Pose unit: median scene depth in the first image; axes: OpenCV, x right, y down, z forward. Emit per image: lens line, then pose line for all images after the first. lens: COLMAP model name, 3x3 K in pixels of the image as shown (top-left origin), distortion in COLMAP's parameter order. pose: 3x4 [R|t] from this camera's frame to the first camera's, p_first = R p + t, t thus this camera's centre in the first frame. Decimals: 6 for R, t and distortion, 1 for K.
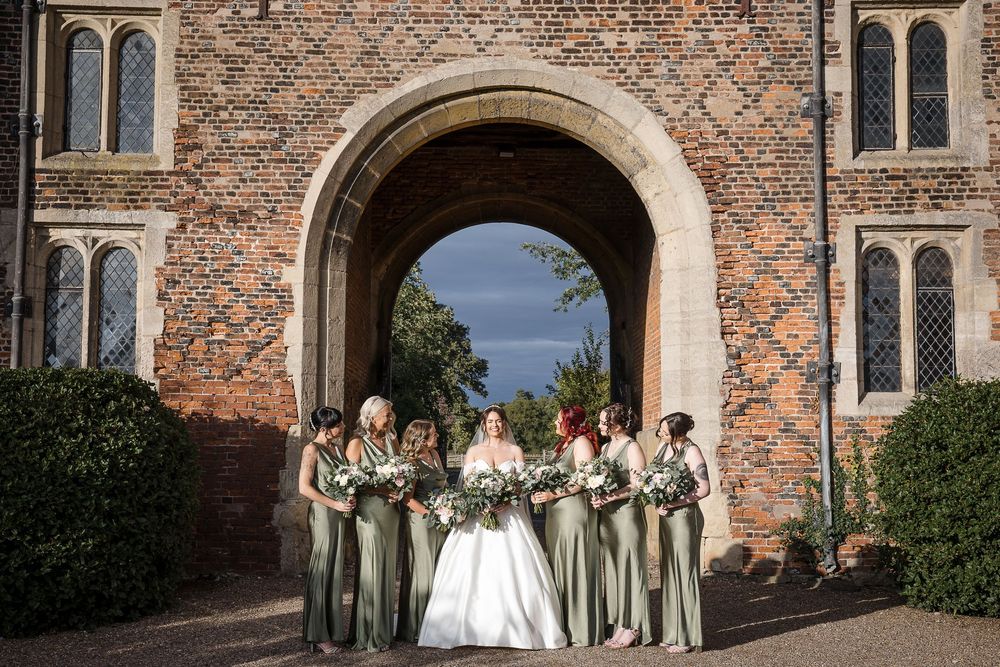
lens RADIAL K [[1302.0, 0, 500.0], [0, 1302.0, 333.5], [0, 0, 1]] dist [0.066835, 0.025589]
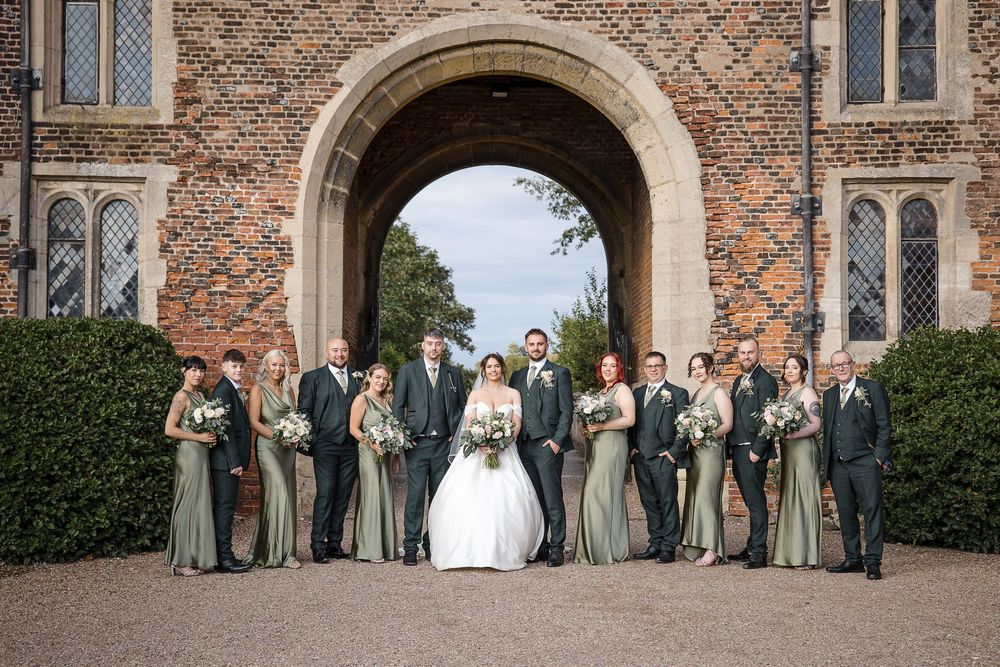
lens RADIAL K [[1642.4, 0, 500.0], [0, 1642.4, 333.5], [0, 0, 1]] dist [0.165540, -0.092343]
pose [[0.999972, -0.001381, 0.007385, -0.005296], [0.001114, 0.999349, 0.036046, -0.008204], [-0.007430, -0.036037, 0.999323, -0.295435]]
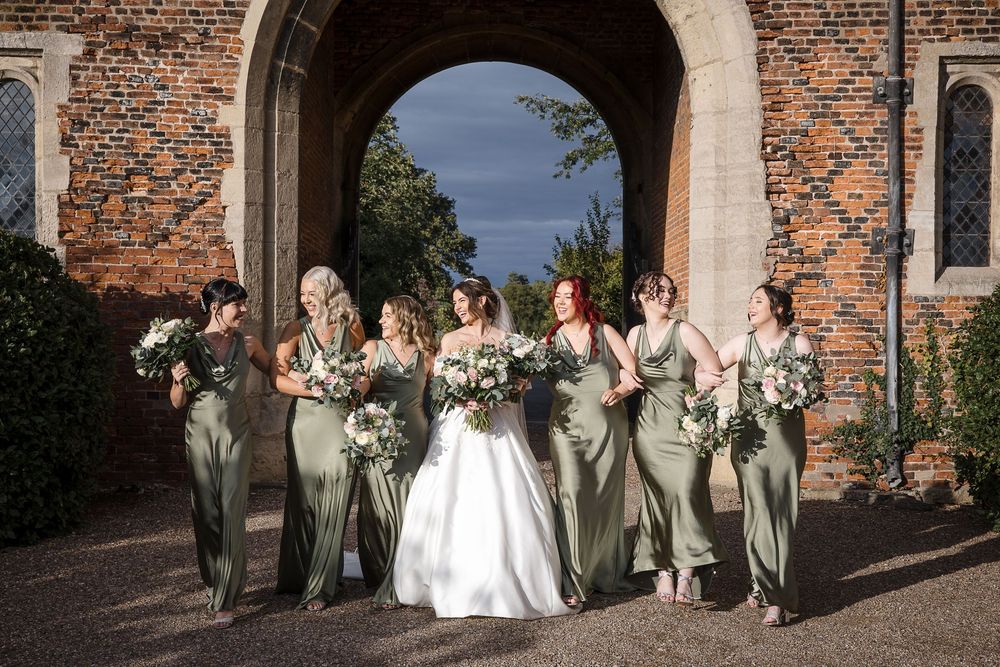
lens RADIAL K [[1472.1, 0, 493.7], [0, 1472.1, 334.9], [0, 0, 1]] dist [0.104277, 0.022588]
pose [[0.999982, 0.005282, 0.002843, -0.000119], [-0.005503, 0.996421, 0.084354, 0.011088], [-0.002387, -0.084368, 0.996432, 0.085743]]
